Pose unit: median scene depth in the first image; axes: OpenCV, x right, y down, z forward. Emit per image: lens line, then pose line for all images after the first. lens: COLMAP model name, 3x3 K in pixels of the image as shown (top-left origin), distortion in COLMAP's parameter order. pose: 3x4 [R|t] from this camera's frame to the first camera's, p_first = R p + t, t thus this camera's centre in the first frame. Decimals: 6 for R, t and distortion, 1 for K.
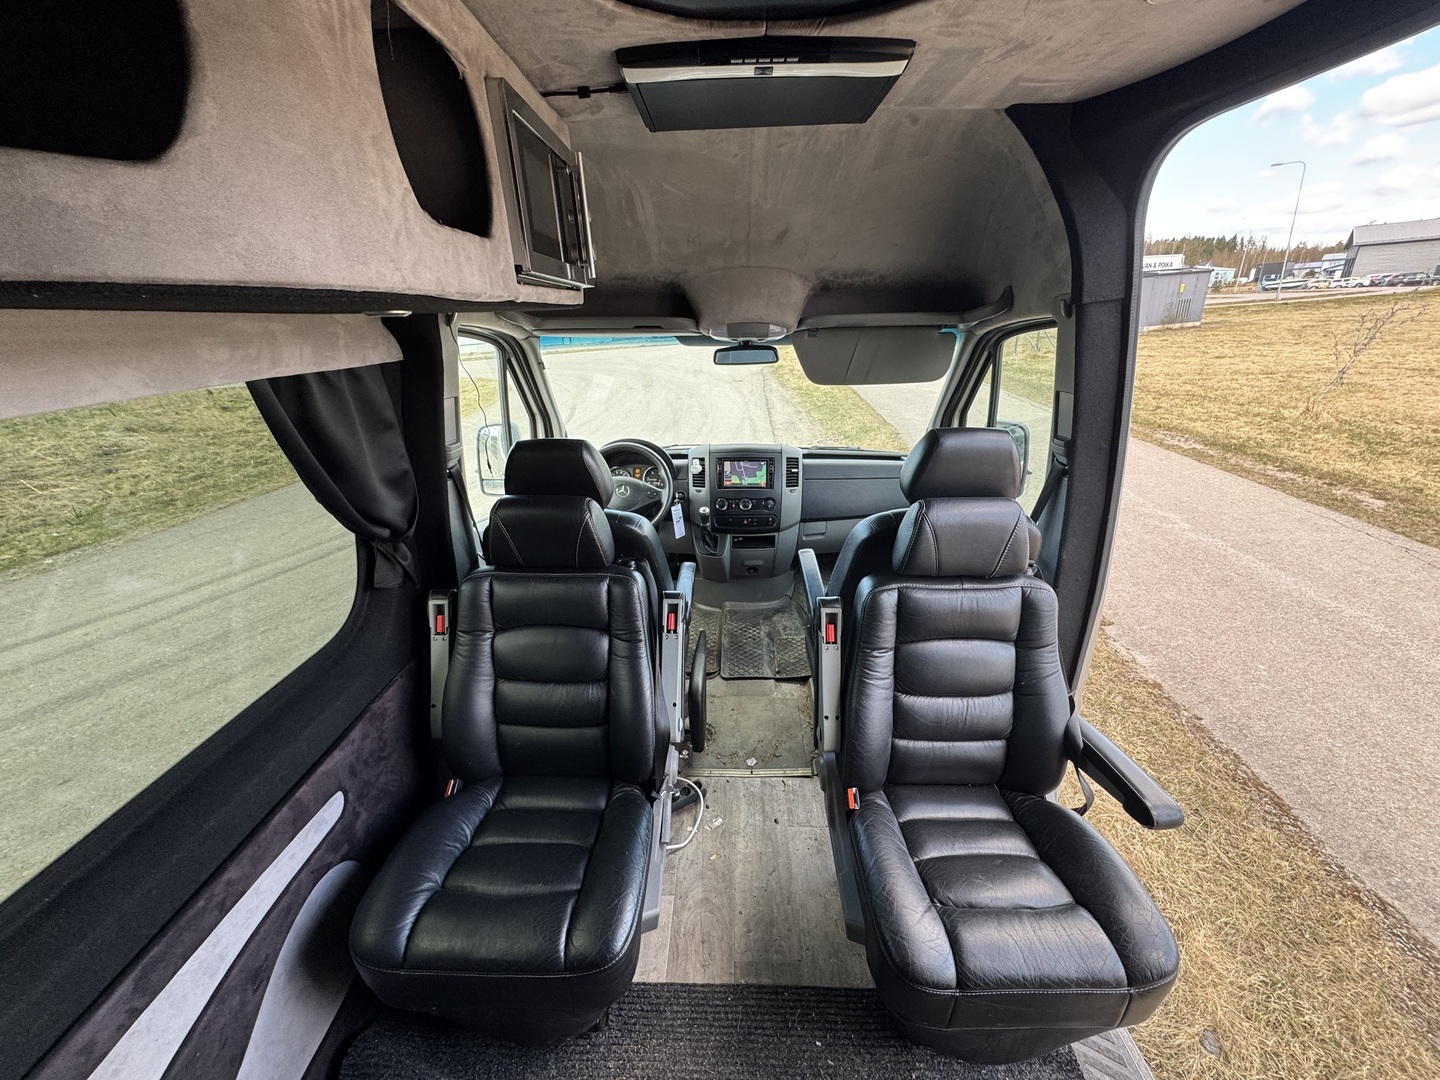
lens RADIAL K [[568.7, 0, 720.0], [0, 568.7, 540.0], [0, 0, 1]] dist [-0.001494, 0.000035]
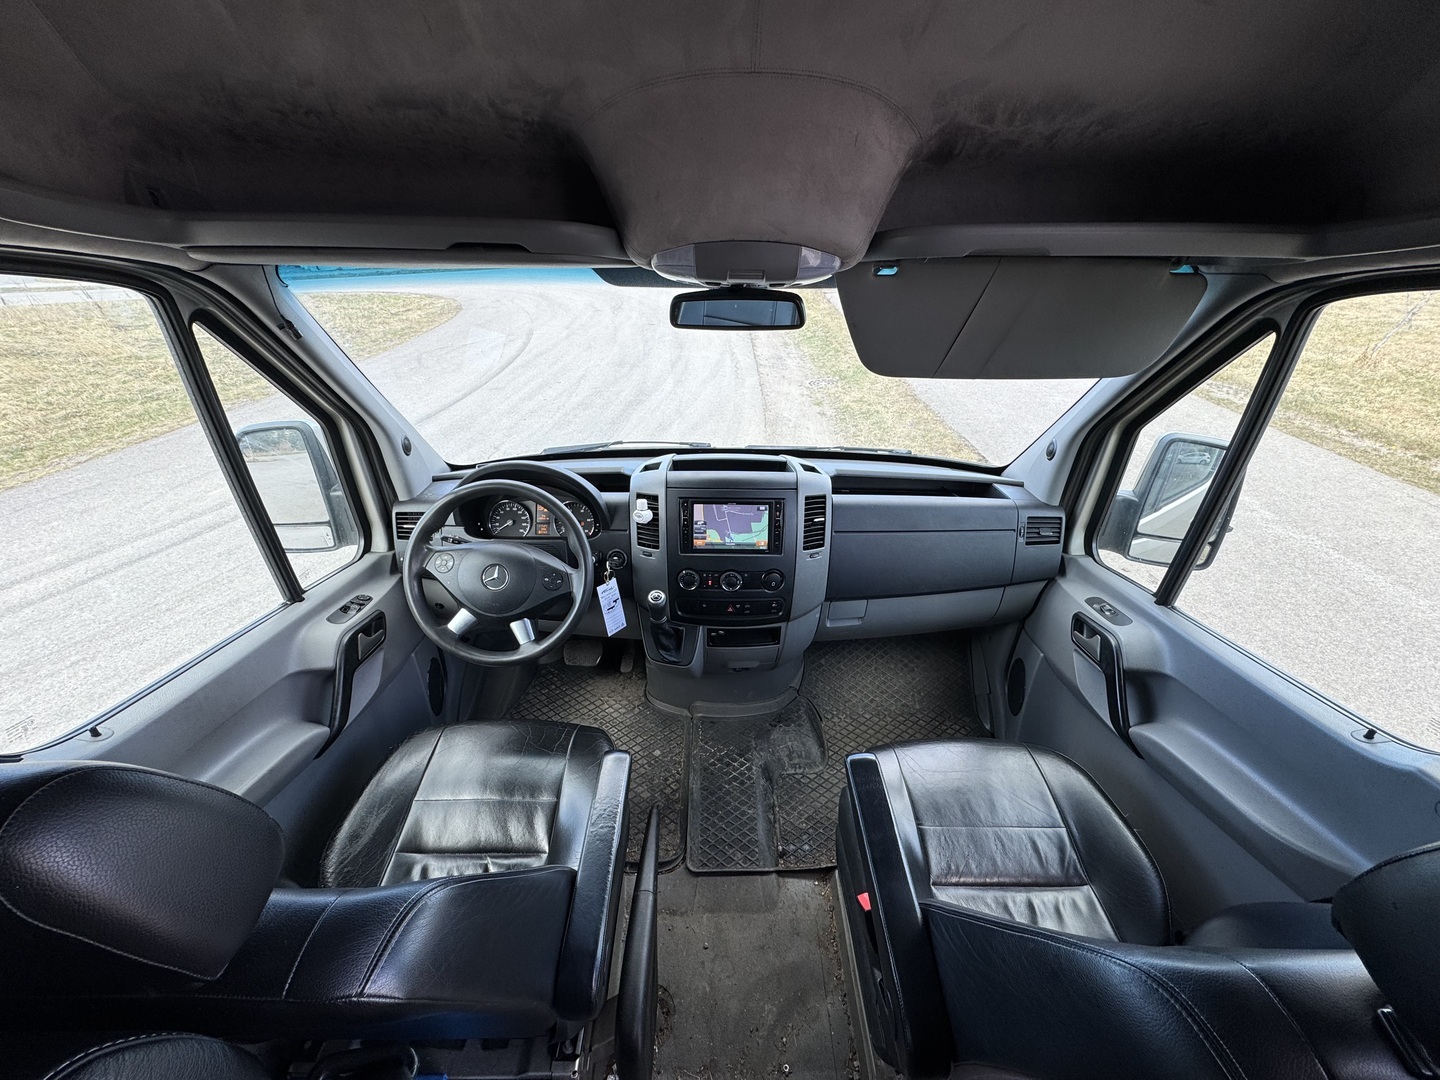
lens RADIAL K [[568.7, 0, 720.0], [0, 568.7, 540.0], [0, 0, 1]] dist [-0.001494, 0.000035]
pose [[0.999234, 0.003765, 0.038955, 0.011744], [-0.008686, 0.991871, 0.126953, -0.170234], [-0.038161, -0.127194, 0.991143, 0.439645]]
